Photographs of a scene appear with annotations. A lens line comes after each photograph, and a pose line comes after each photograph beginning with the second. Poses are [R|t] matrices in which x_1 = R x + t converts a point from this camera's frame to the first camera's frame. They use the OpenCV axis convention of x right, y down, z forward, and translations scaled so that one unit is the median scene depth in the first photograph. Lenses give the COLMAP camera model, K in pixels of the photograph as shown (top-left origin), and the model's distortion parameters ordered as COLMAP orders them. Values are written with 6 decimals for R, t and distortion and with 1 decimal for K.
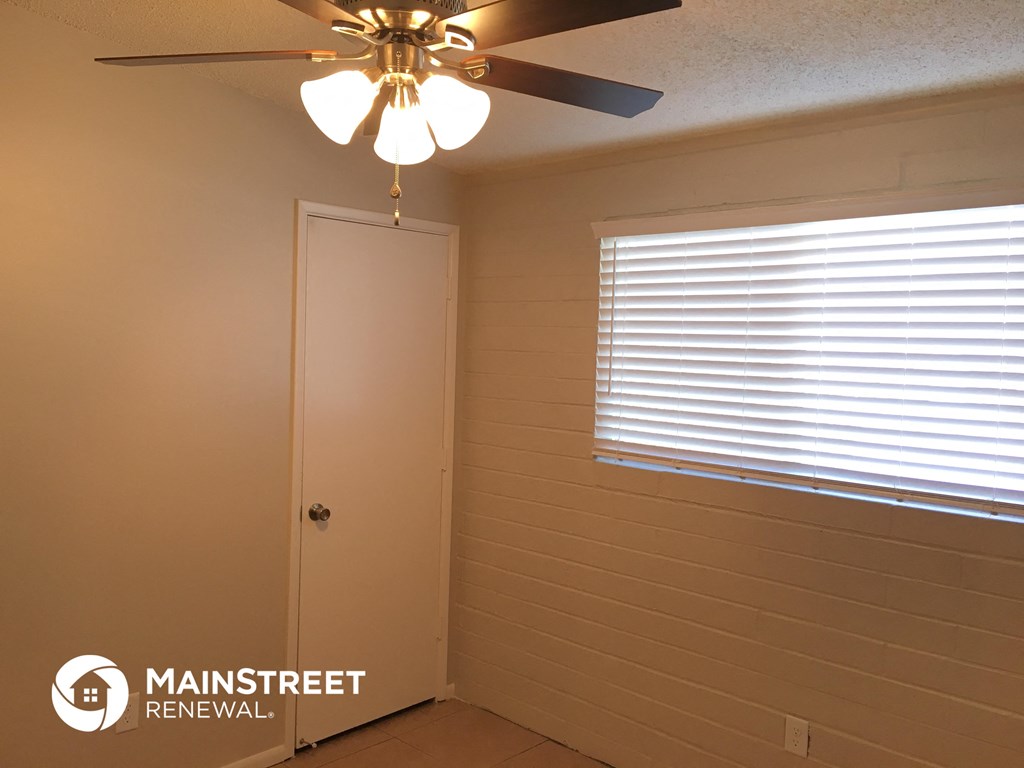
lens RADIAL K [[870.4, 0, 512.0], [0, 870.4, 384.0], [0, 0, 1]] dist [0.074962, -0.104904]
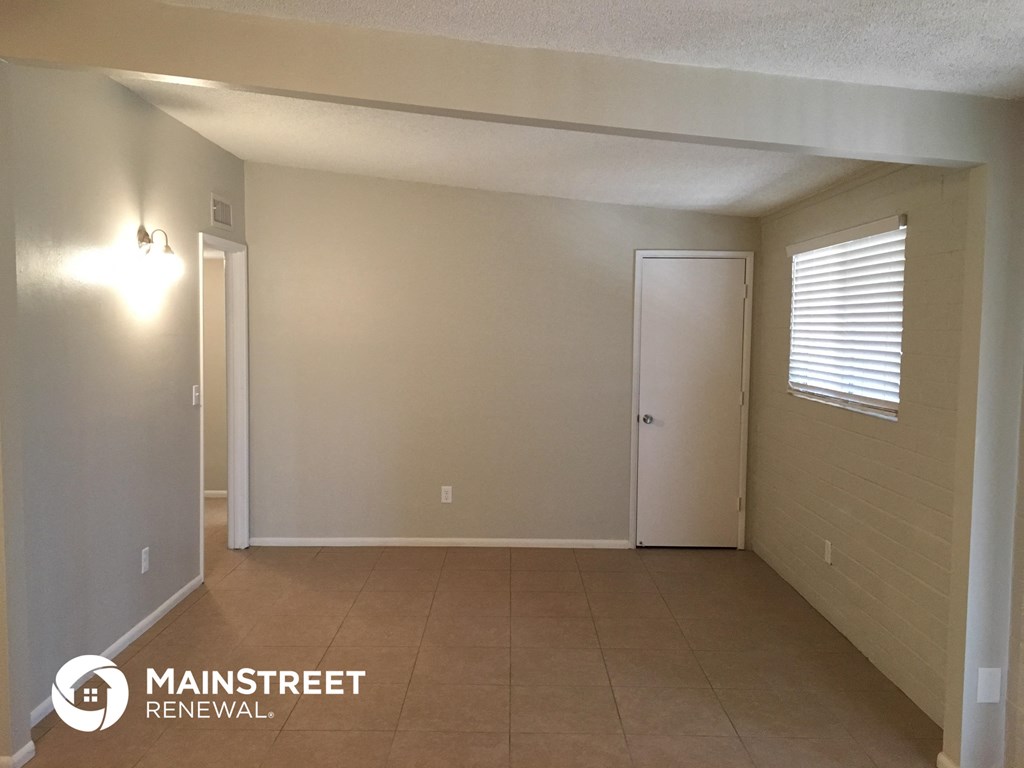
lens RADIAL K [[870.4, 0, 512.0], [0, 870.4, 384.0], [0, 0, 1]] dist [0.074962, -0.104904]
pose [[0.708143, 0.027923, -0.705517, 0.880179], [-0.033205, 0.999429, 0.006227, 0.074099], [0.705288, 0.019017, 0.708666, -0.507223]]
